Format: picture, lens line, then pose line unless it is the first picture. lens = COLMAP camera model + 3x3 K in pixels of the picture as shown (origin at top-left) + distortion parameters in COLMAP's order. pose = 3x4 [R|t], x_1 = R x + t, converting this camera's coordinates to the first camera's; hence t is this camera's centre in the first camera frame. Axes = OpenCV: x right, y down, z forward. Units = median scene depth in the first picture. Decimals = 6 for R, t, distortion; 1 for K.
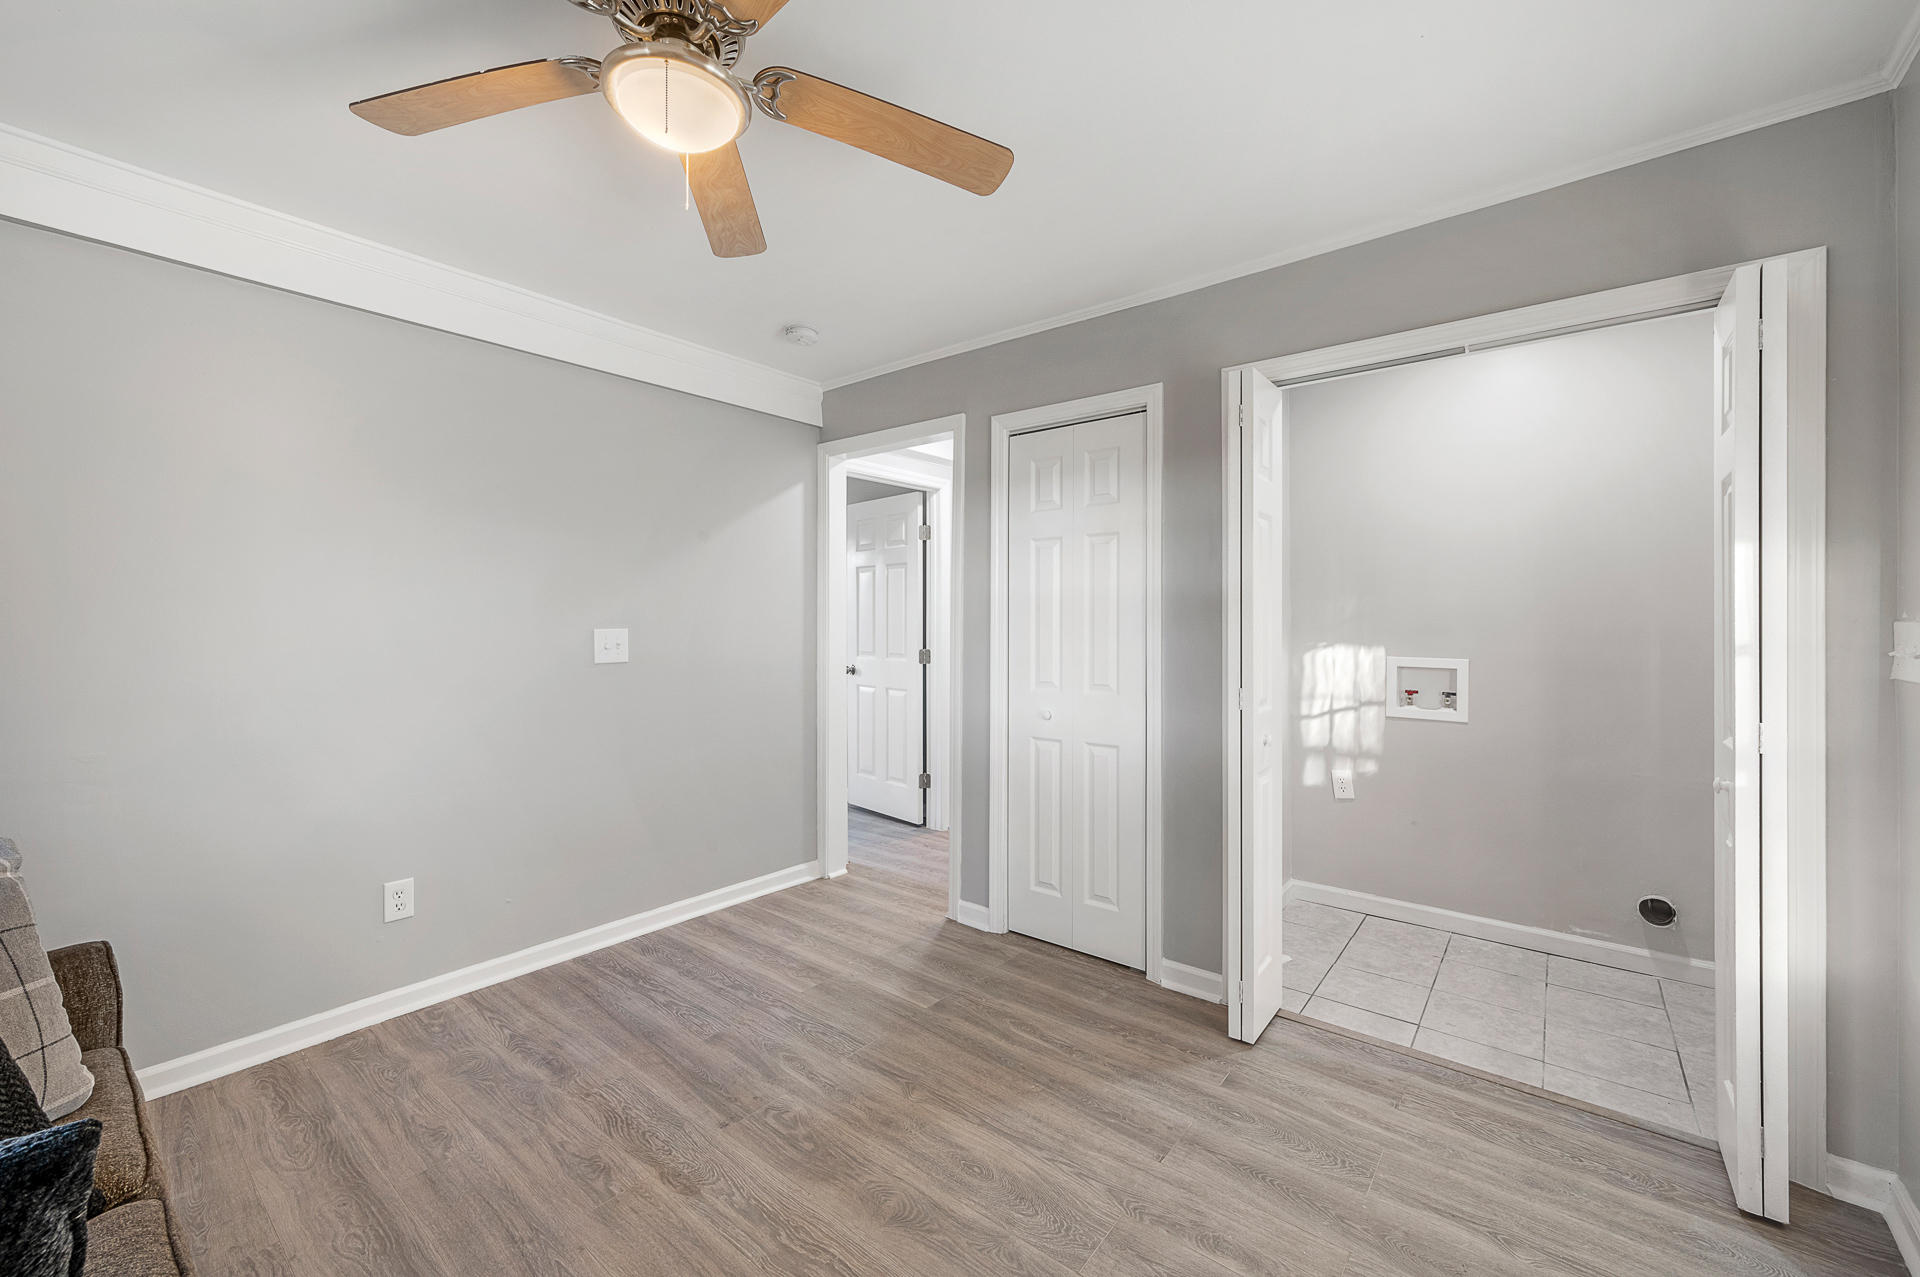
lens RADIAL K [[767.4, 0, 969.3], [0, 767.4, 628.9], [0, 0, 1]] dist [-0.000056, -0.000196]
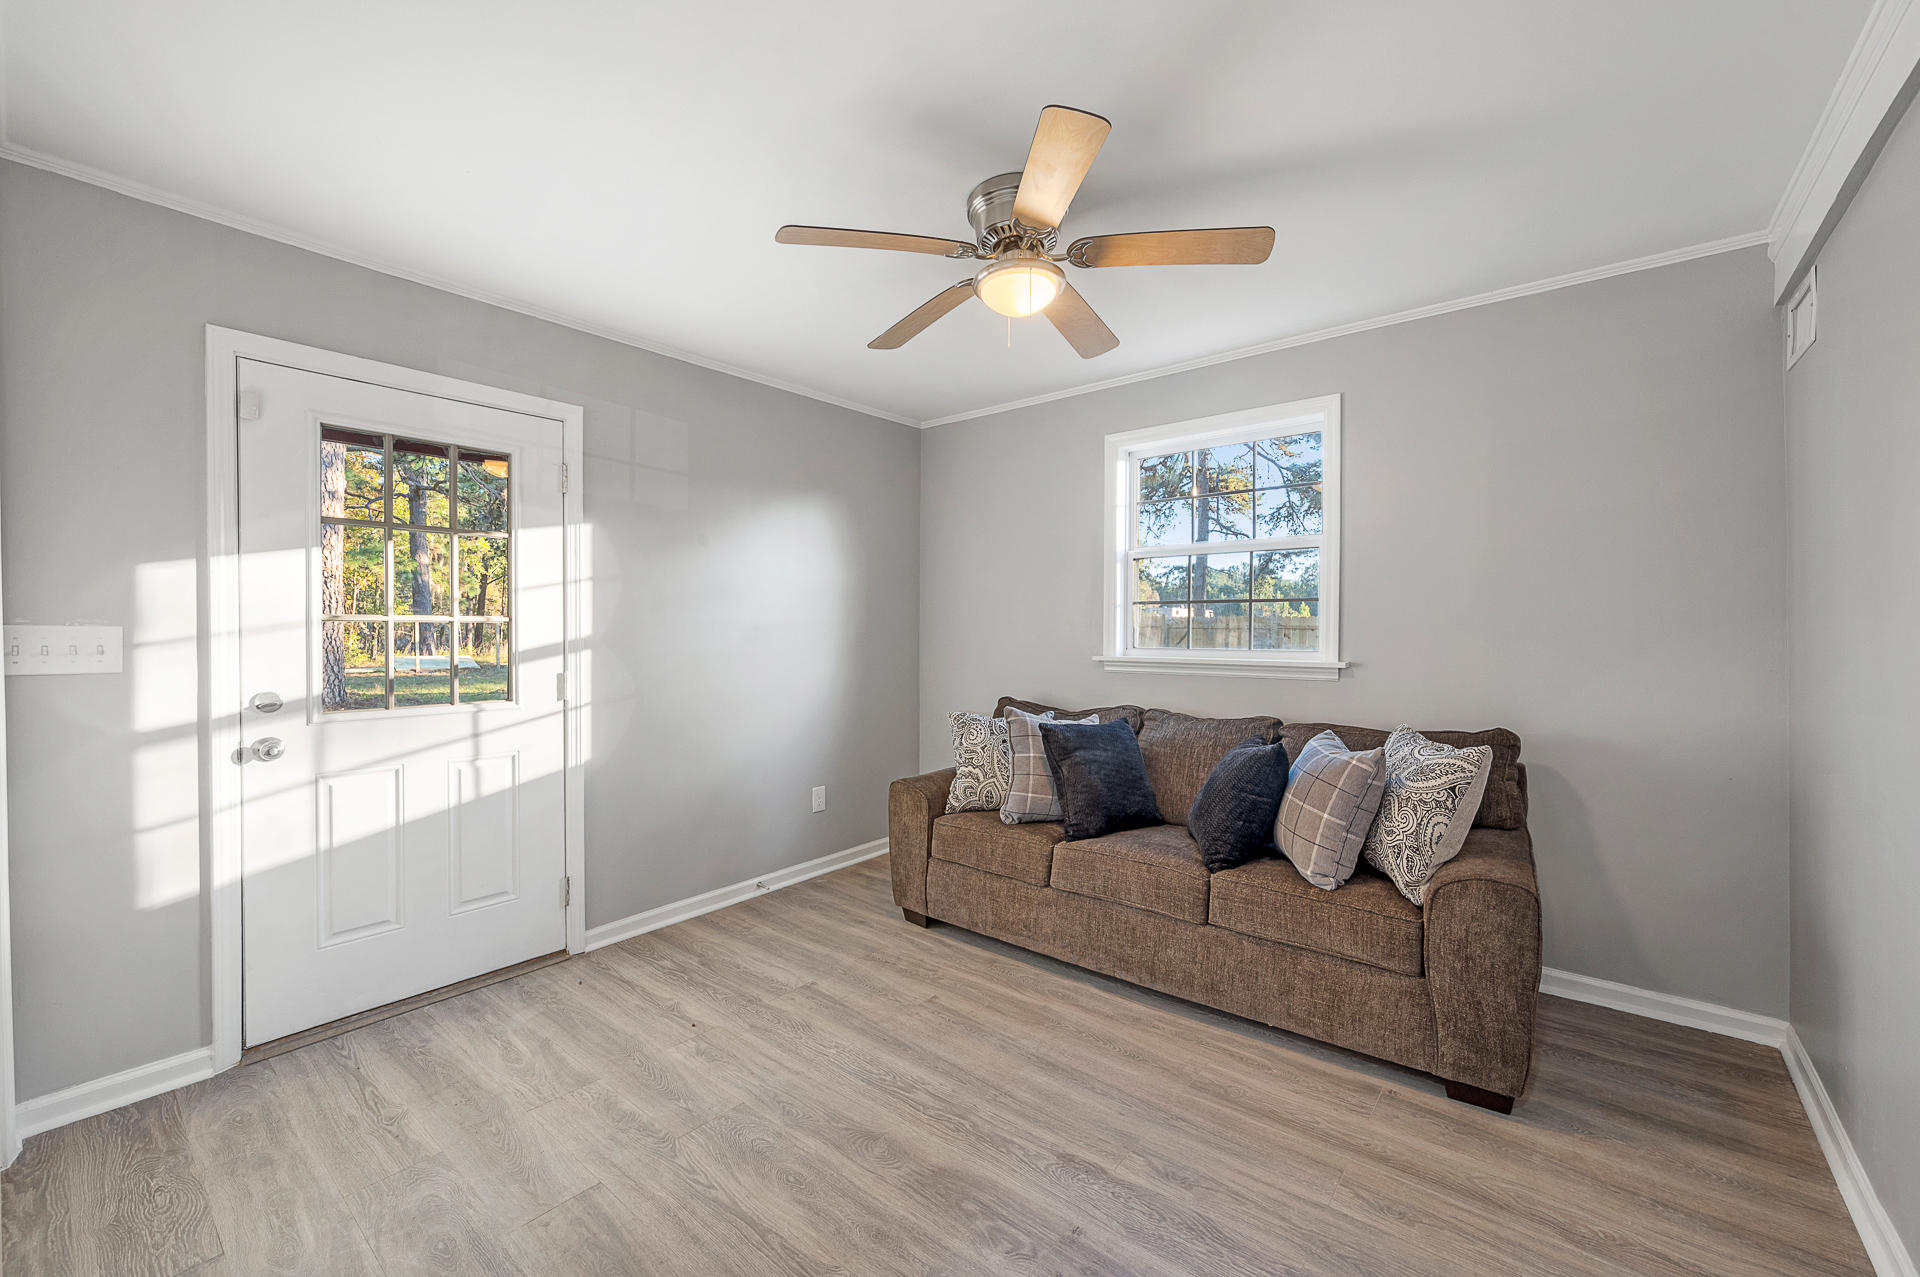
lens RADIAL K [[767.4, 0, 969.3], [0, 767.4, 628.9], [0, 0, 1]] dist [-0.000056, -0.000196]
pose [[-0.999943, 0.002030, 0.010484, -0.235387], [0.002127, 0.999955, 0.009242, -0.013586], [-0.010465, 0.009263, -0.999902, 2.010454]]
